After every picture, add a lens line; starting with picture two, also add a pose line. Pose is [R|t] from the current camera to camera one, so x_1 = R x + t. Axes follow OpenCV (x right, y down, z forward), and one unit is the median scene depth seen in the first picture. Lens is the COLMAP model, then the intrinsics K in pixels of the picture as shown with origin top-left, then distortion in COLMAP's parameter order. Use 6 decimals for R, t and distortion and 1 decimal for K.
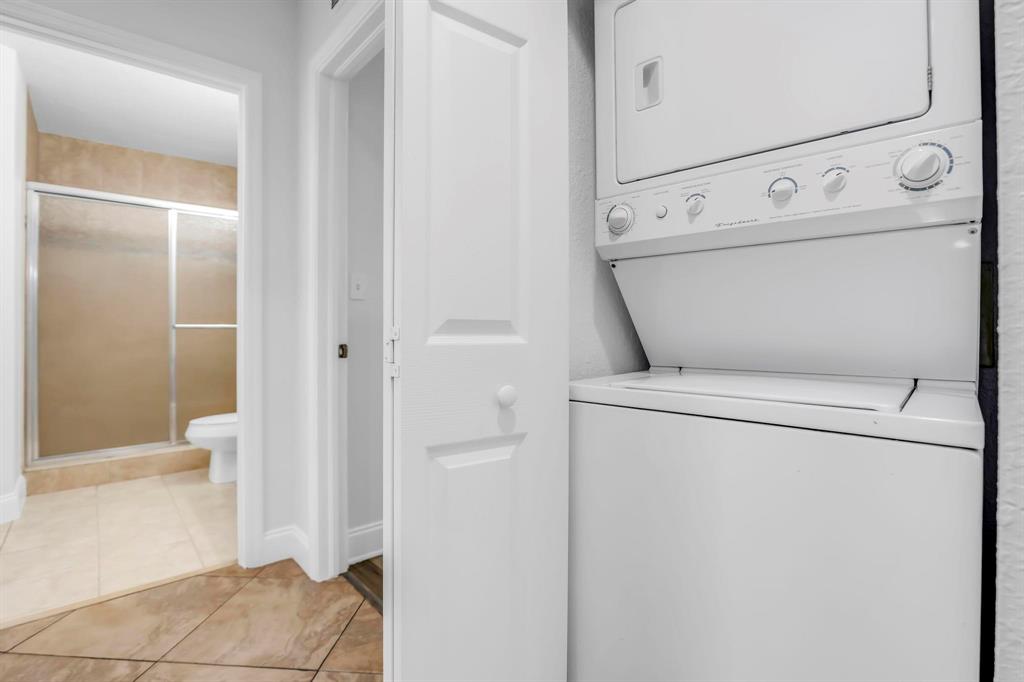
lens RADIAL K [[478.3, 0, 514.5], [0, 478.3, 339.7], [0, 0, 1]] dist [-0.013671, -0.000078]
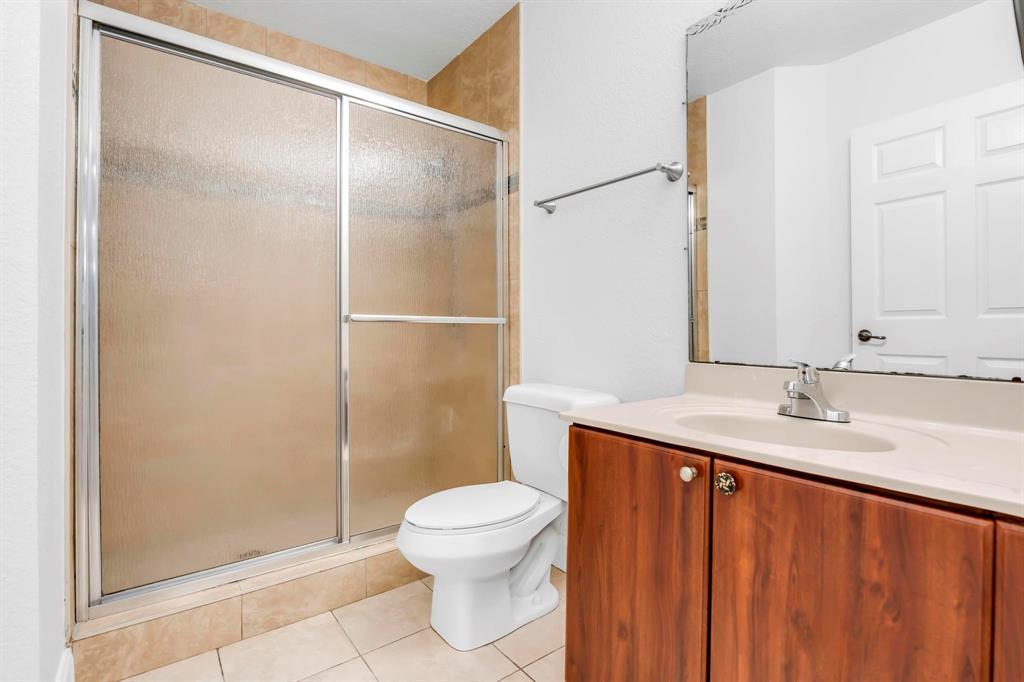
lens RADIAL K [[478.3, 0, 514.5], [0, 478.3, 339.7], [0, 0, 1]] dist [-0.013671, -0.000078]
pose [[0.998057, -0.002448, -0.062257, -0.540670], [0.002366, 0.999996, -0.001401, -0.003132], [0.062260, 0.001251, 0.998059, 0.528551]]
